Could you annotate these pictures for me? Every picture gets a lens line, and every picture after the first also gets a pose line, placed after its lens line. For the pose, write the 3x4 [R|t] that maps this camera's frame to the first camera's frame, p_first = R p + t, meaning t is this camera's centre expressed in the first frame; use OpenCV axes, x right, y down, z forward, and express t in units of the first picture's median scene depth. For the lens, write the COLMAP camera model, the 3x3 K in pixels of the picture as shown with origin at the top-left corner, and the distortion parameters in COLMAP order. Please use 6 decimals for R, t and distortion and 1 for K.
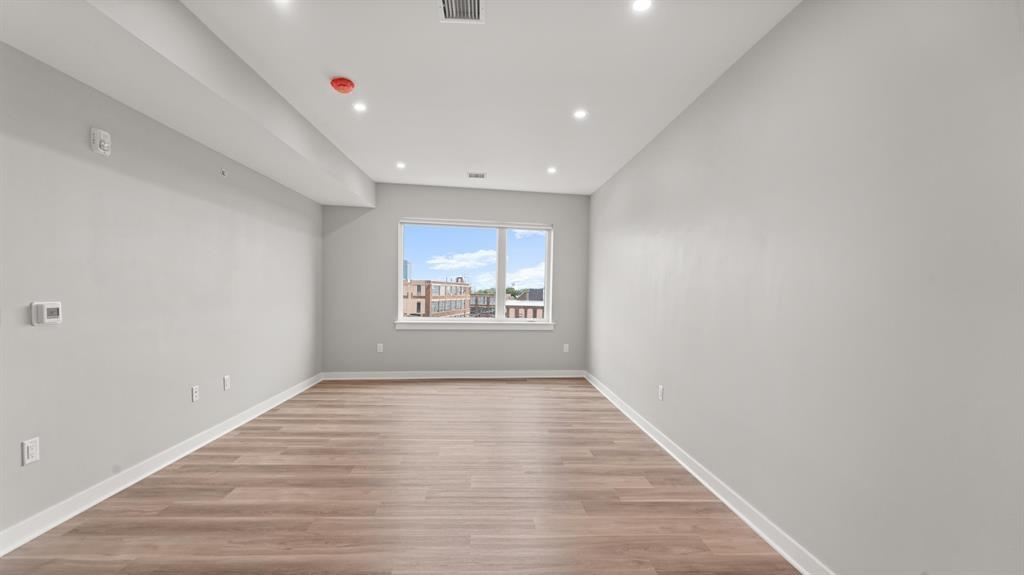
lens RADIAL K [[430.8, 0, 498.7], [0, 430.8, 305.4], [0, 0, 1]] dist [-0.000591, -0.001035]
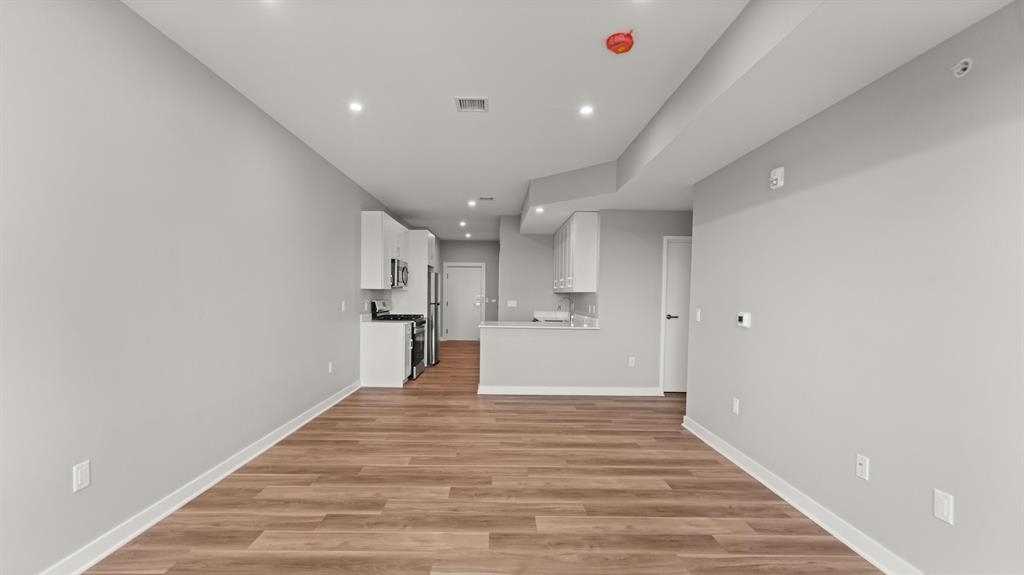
lens RADIAL K [[430.8, 0, 498.7], [0, 430.8, 305.4], [0, 0, 1]] dist [-0.000591, -0.001035]
pose [[-0.998956, -0.034371, 0.030076, -0.095115], [-0.032605, 0.997820, 0.057371, -0.035129], [-0.031982, 0.056330, -0.997900, 0.970671]]
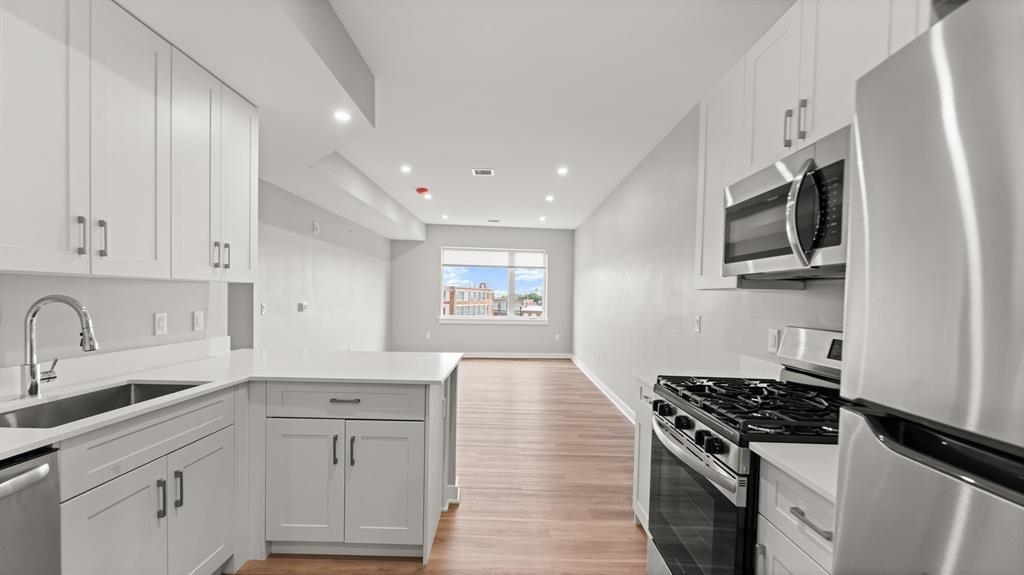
lens RADIAL K [[430.8, 0, 498.7], [0, 430.8, 305.4], [0, 0, 1]] dist [-0.000591, -0.001035]
pose [[0.998565, 0.001339, -0.053537, 0.044056], [-0.002024, 0.999917, -0.012757, 0.013972], [0.053515, 0.012847, 0.998484, -0.475514]]
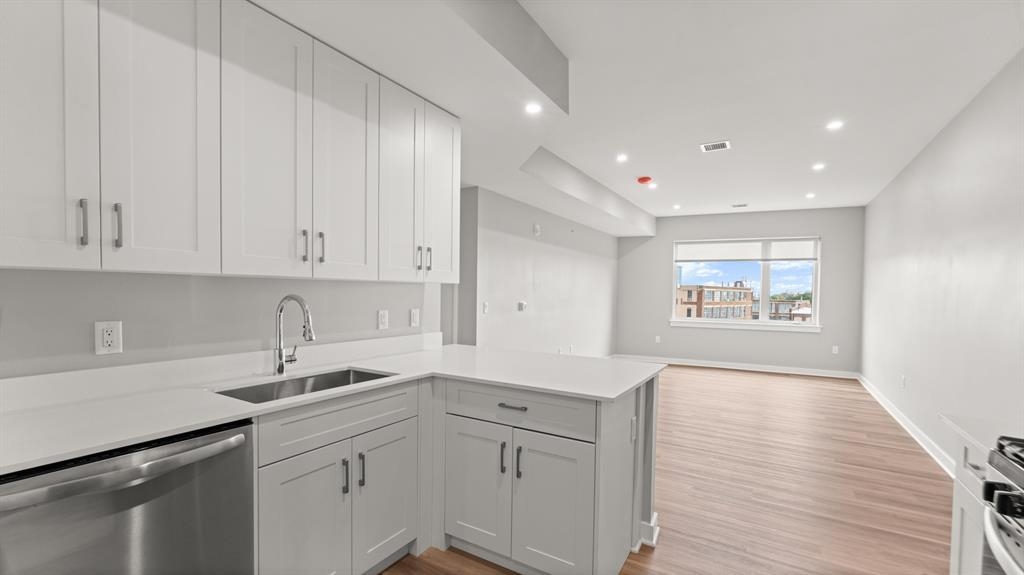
lens RADIAL K [[430.8, 0, 498.7], [0, 430.8, 305.4], [0, 0, 1]] dist [-0.000591, -0.001035]
pose [[0.825305, 0.010126, -0.564596, 0.076111], [-0.017753, 0.999810, -0.008019, 0.012818], [0.564408, 0.016641, 0.825328, -0.408313]]
